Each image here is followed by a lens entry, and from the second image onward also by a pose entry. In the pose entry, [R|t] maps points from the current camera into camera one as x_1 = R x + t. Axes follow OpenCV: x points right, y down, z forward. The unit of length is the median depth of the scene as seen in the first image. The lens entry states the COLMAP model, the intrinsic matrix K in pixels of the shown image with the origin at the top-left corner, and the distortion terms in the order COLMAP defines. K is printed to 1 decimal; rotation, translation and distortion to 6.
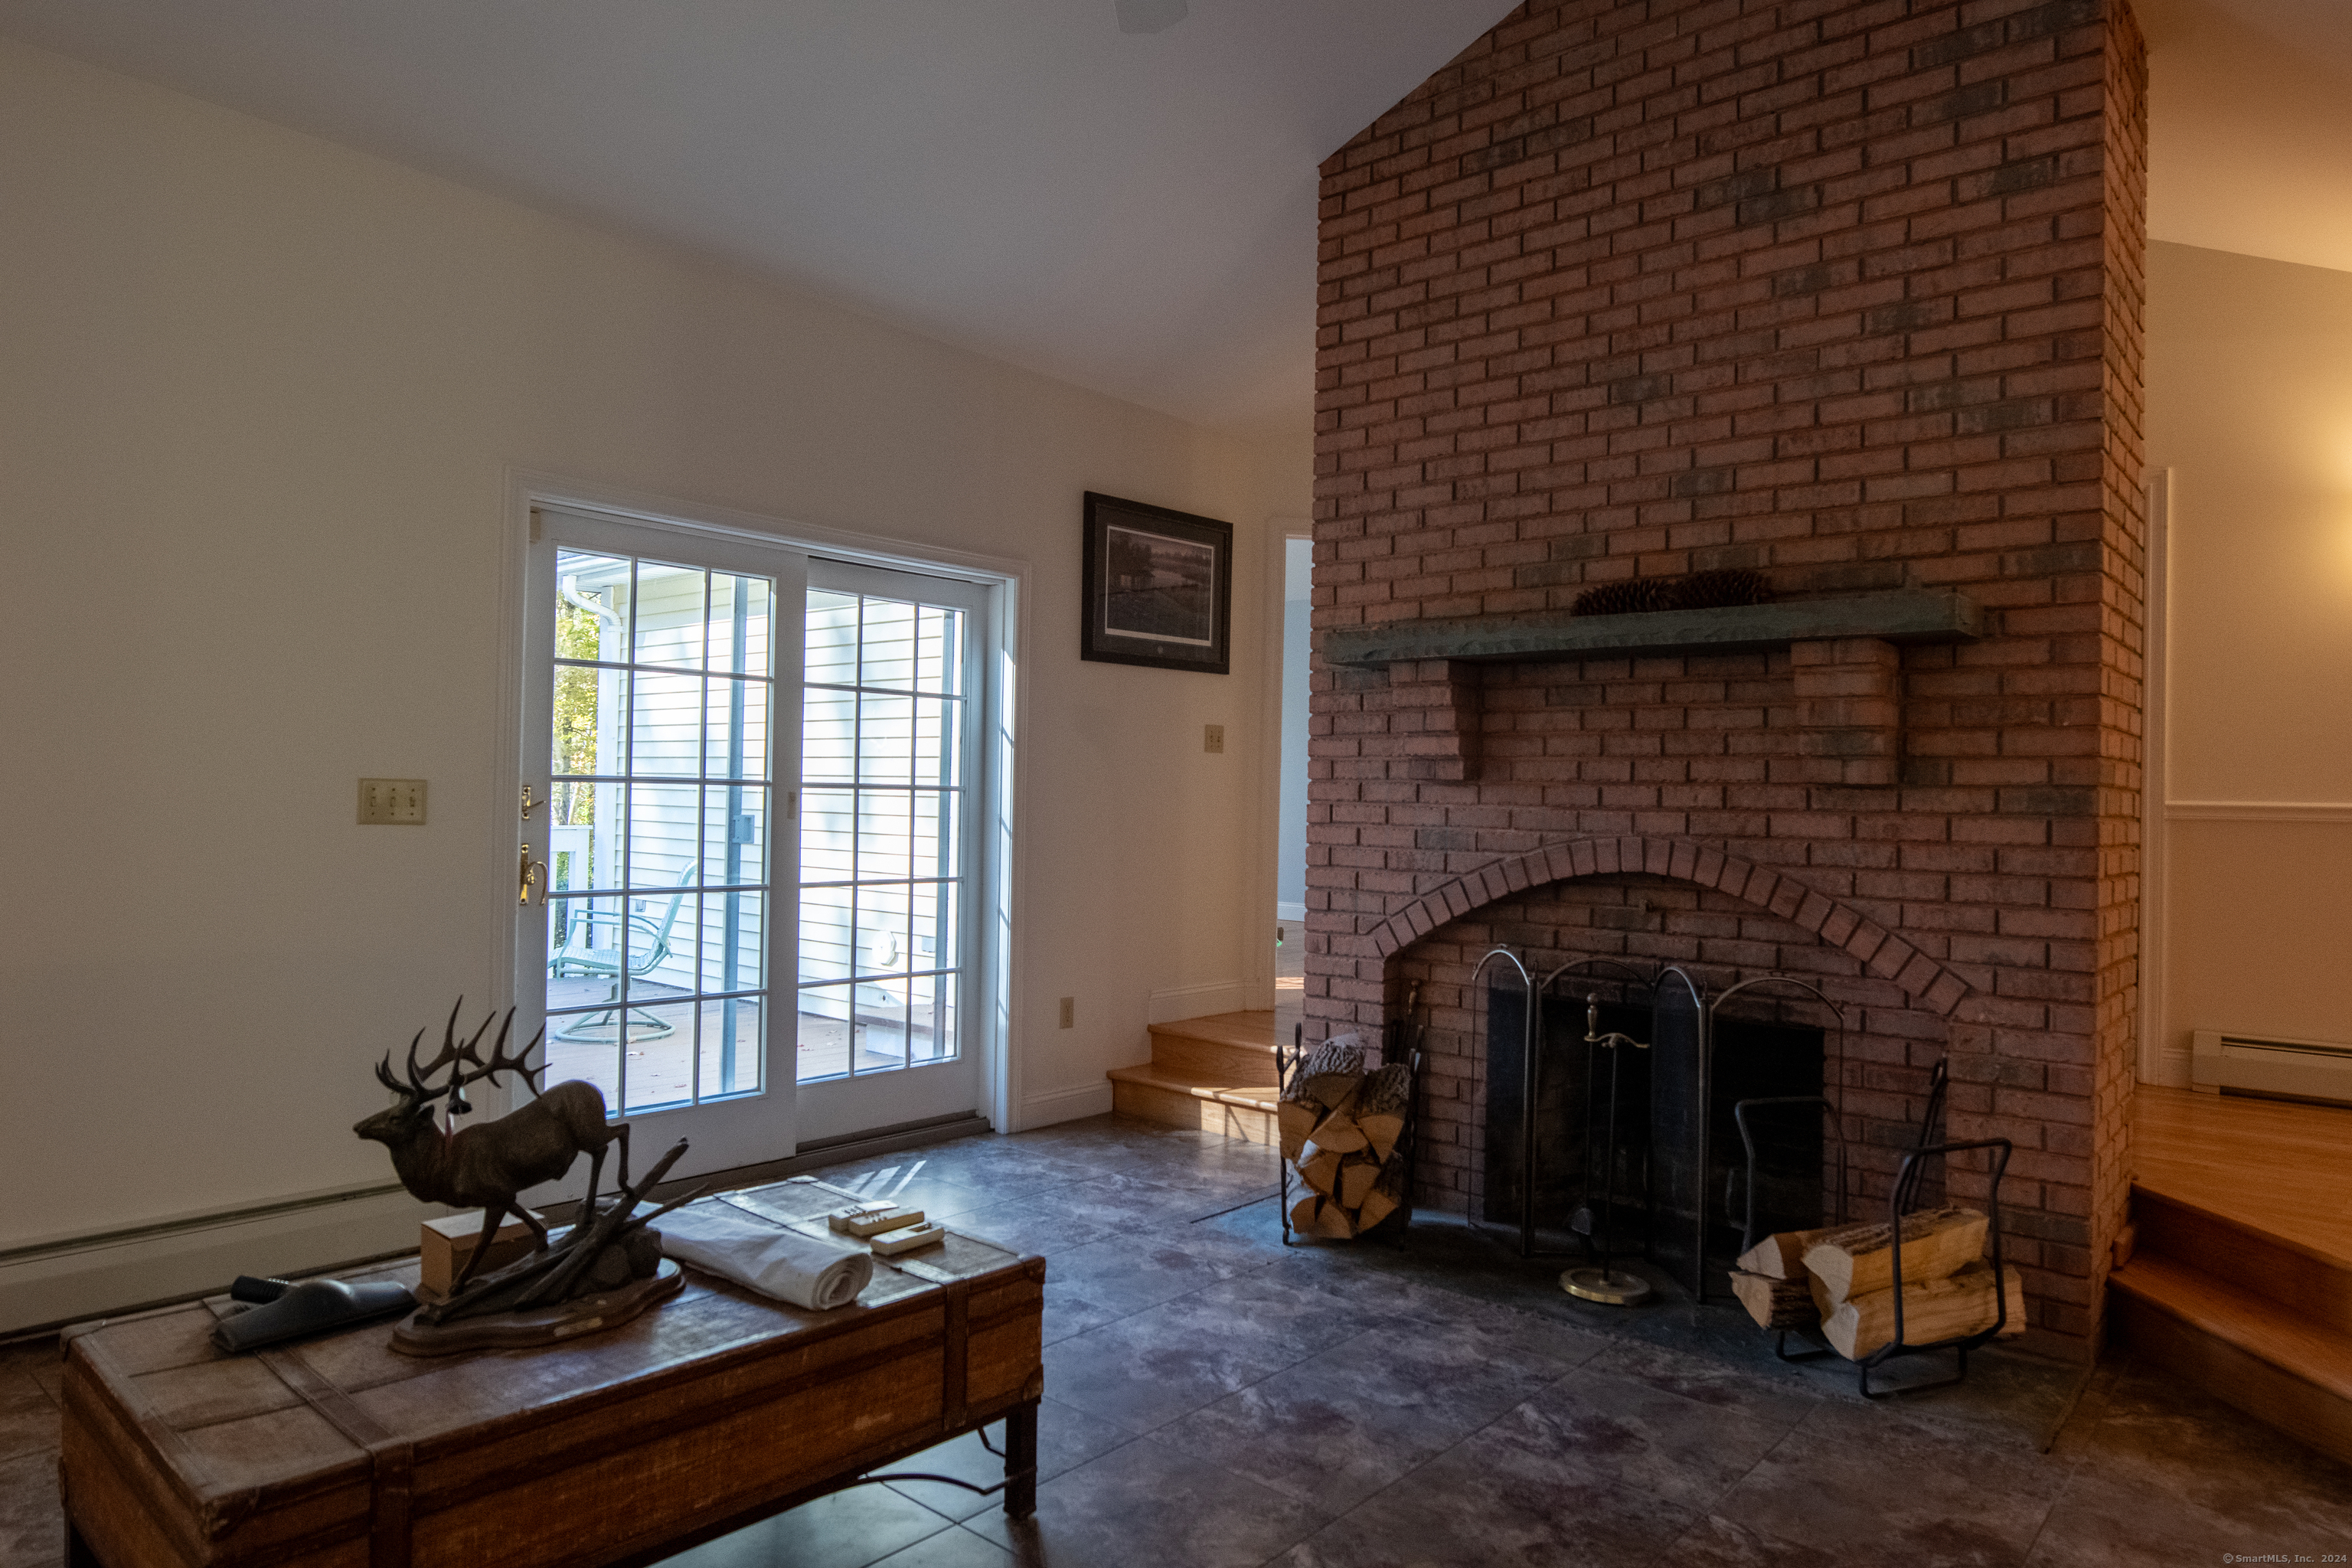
lens RADIAL K [[1449.0, 0, 1173.6], [0, 1449.0, 785.4], [0, 0, 1]] dist [-0.016435, -0.000015]
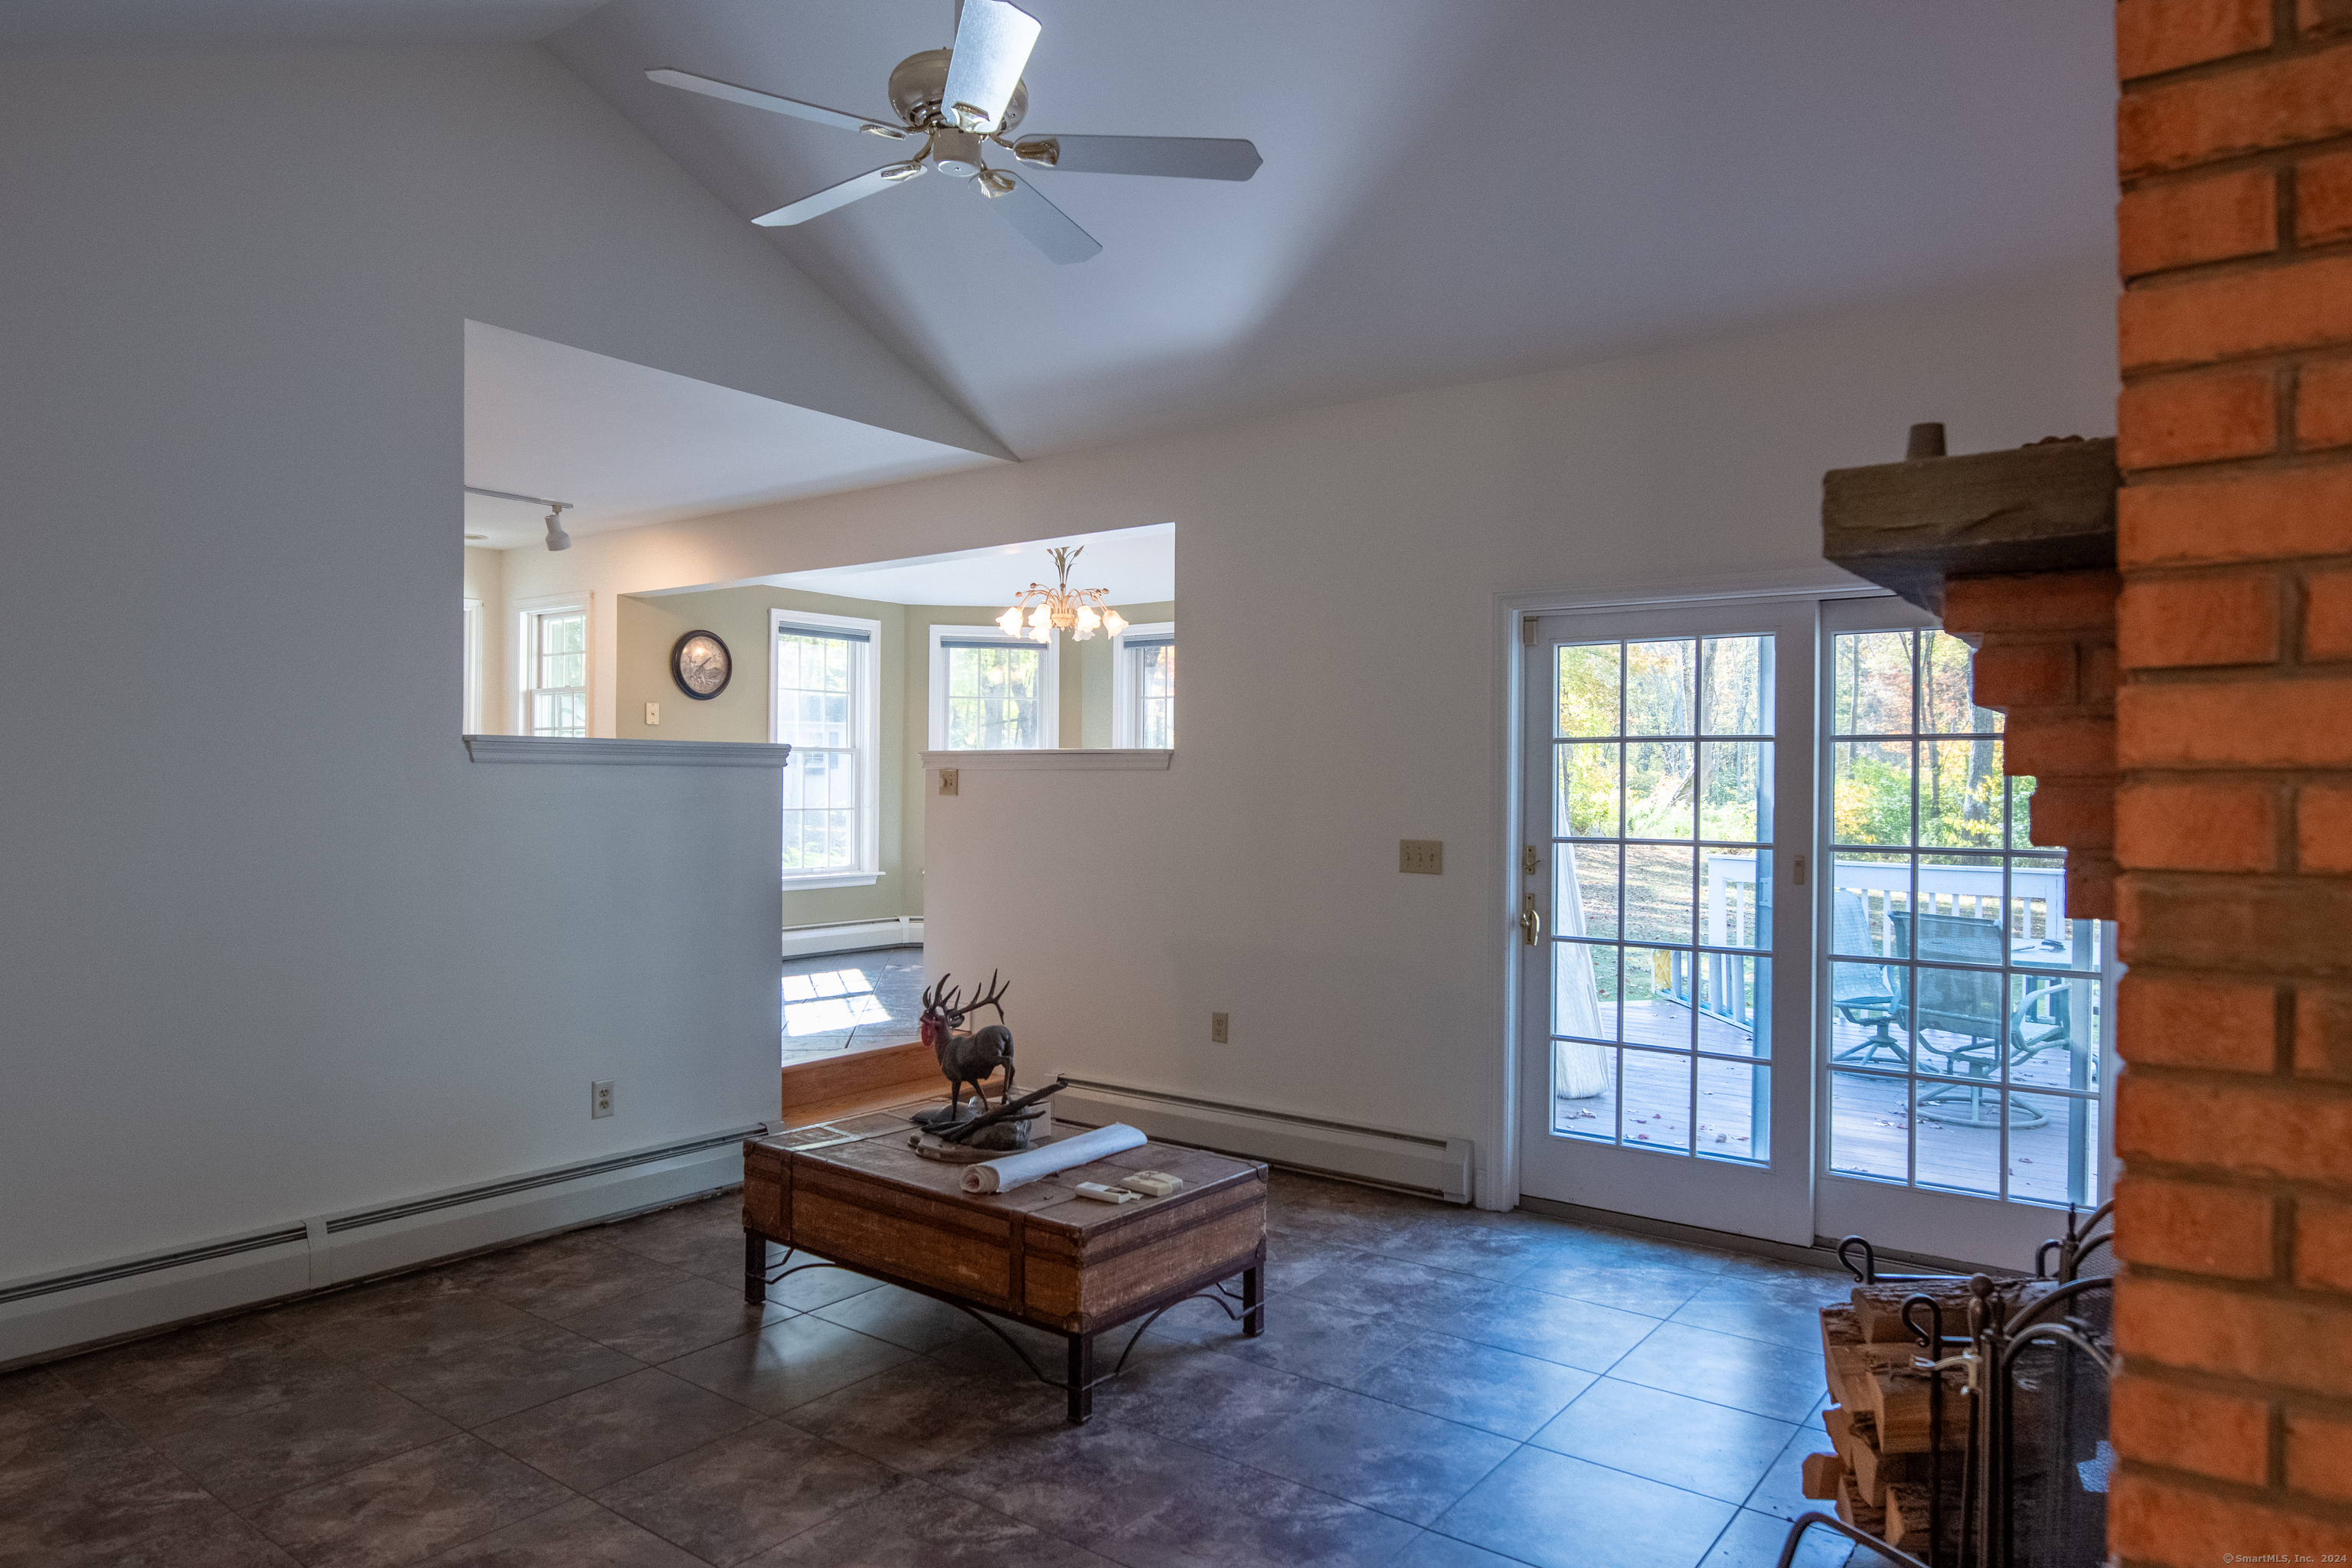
lens RADIAL K [[1469.0, 0, 1183.4], [0, 1469.0, 780.4], [0, 0, 1]] dist [-0.017221, -0.001993]
pose [[0.073782, -0.022244, -0.997026, 0.754683], [-0.000168, 0.999751, -0.022318, -0.026917], [0.997274, 0.001814, 0.073760, 0.610185]]
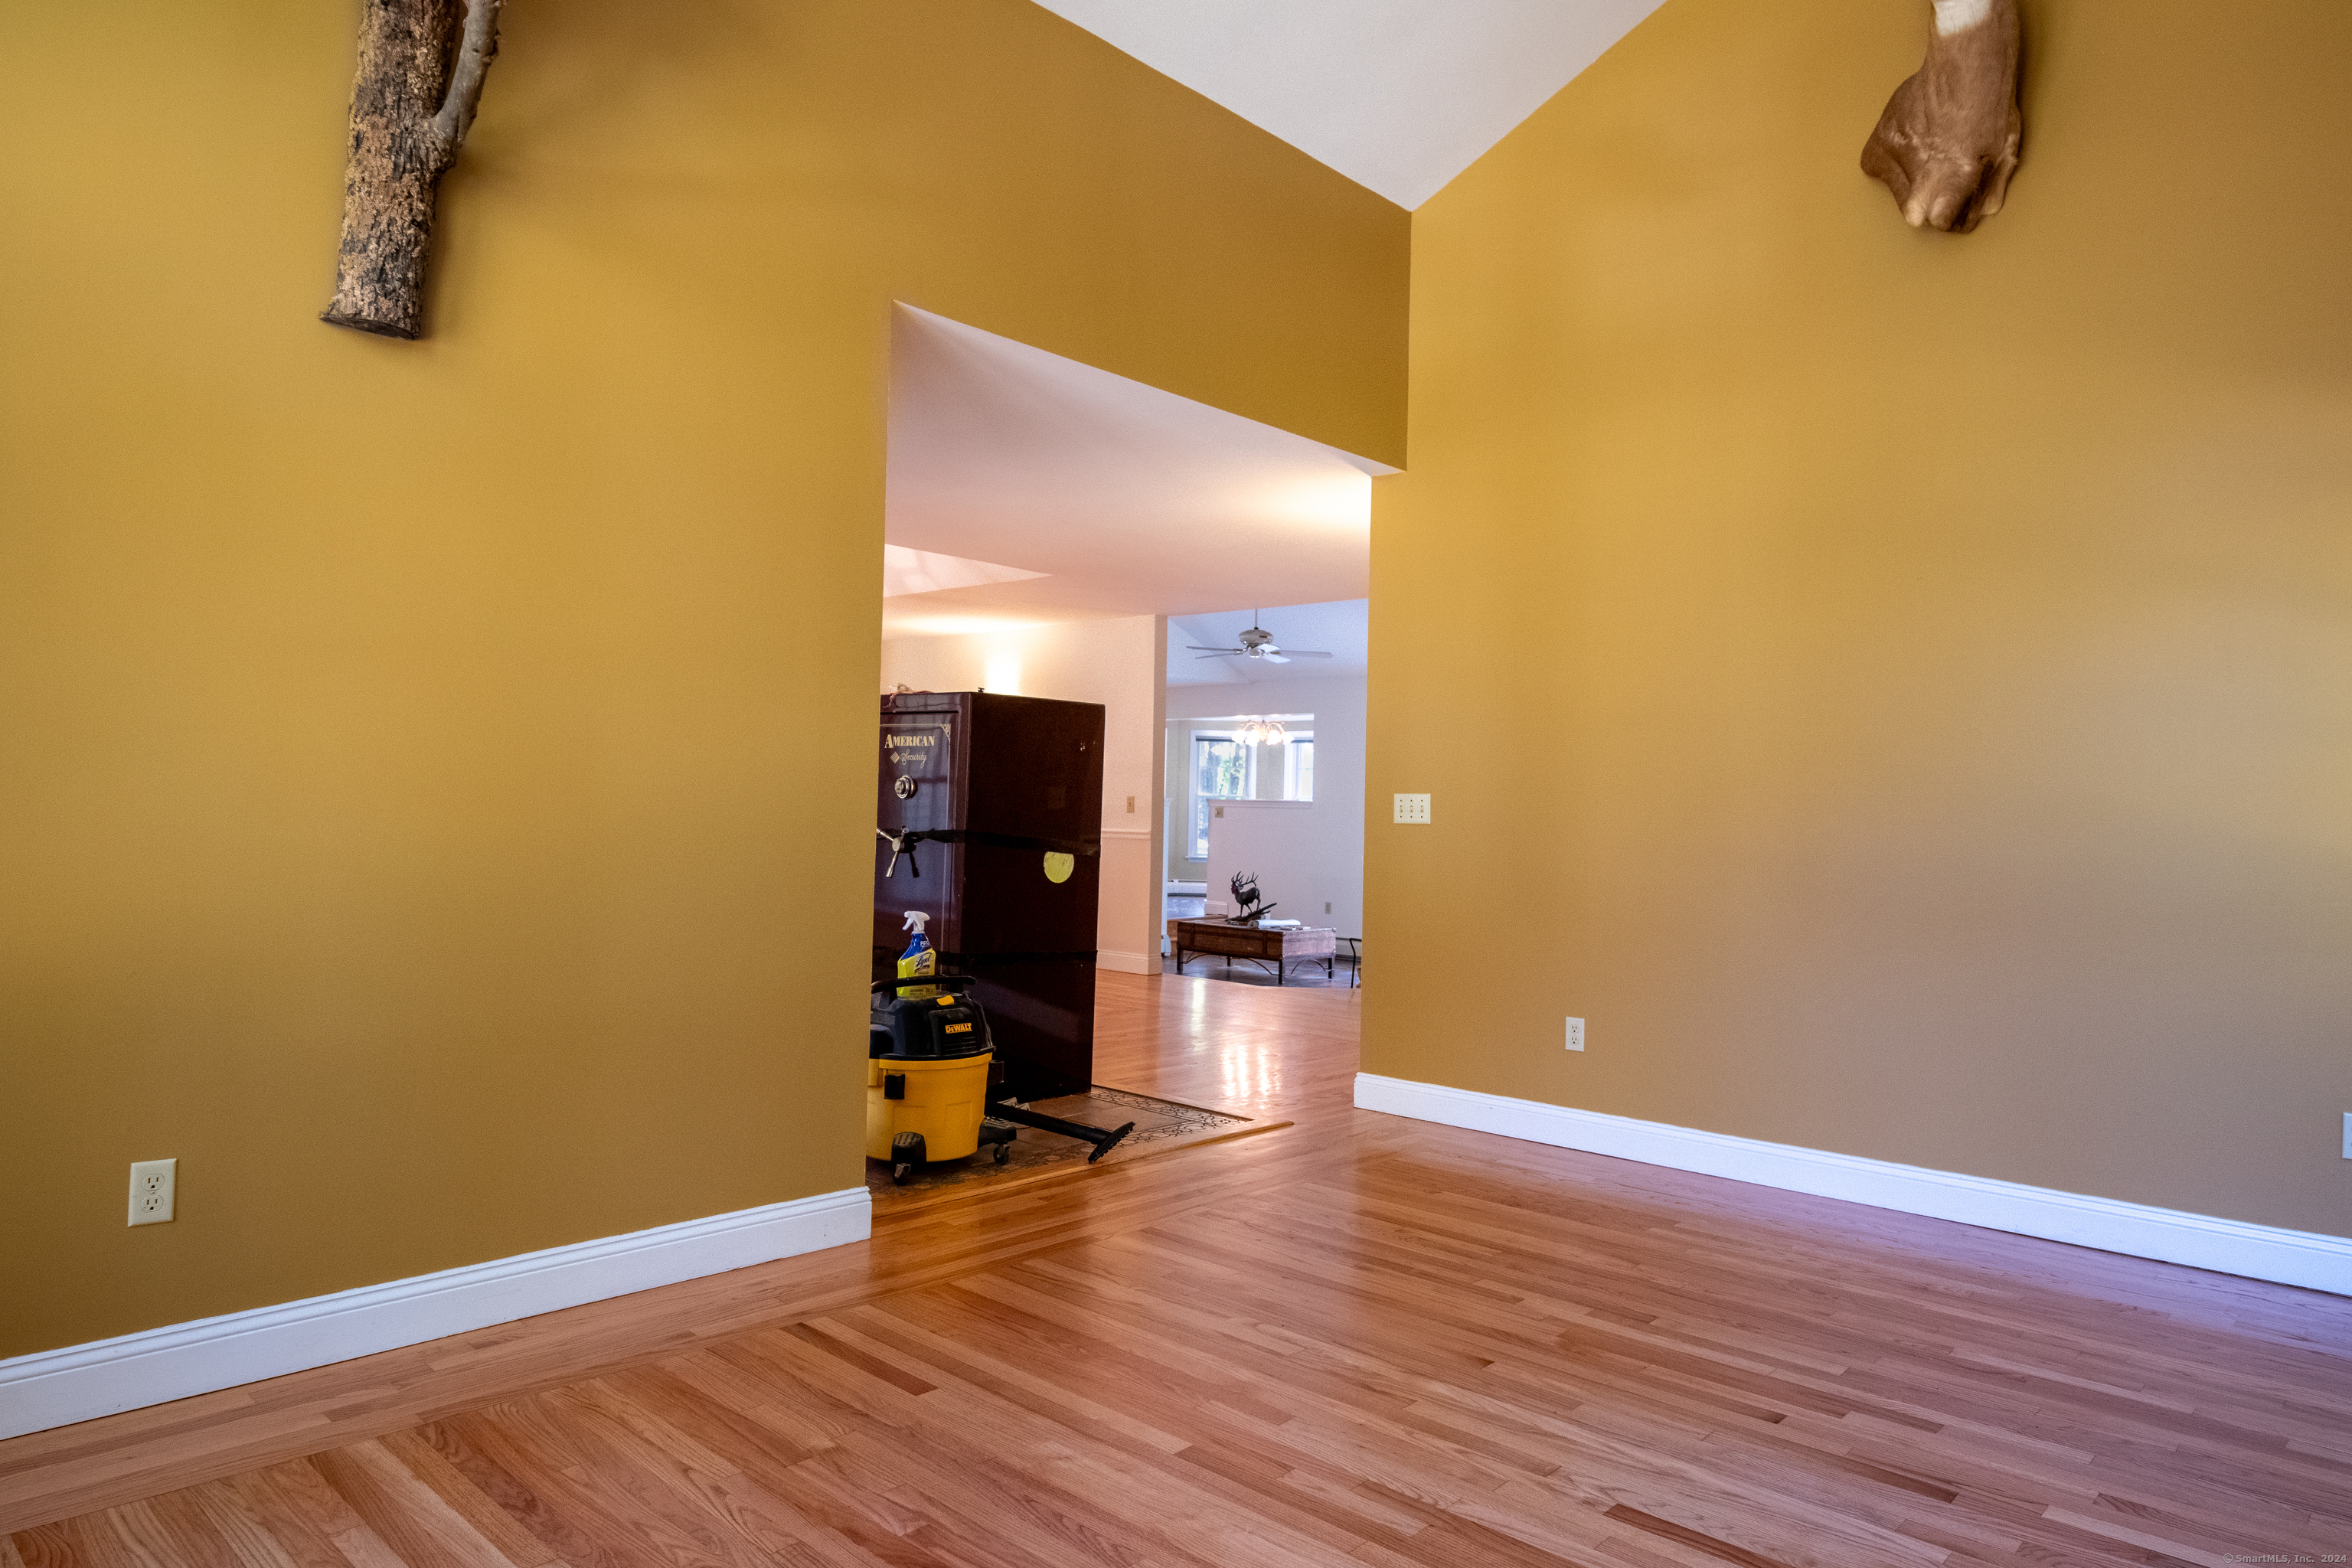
lens RADIAL K [[1449.0, 0, 1173.6], [0, 1449.0, 785.4], [0, 0, 1]] dist [-0.016435, -0.000015]
pose [[-0.033309, -0.032481, -0.998917, 2.979625], [-0.016394, 0.999355, -0.031948, -0.005289], [0.999311, 0.015312, -0.033820, 0.483640]]
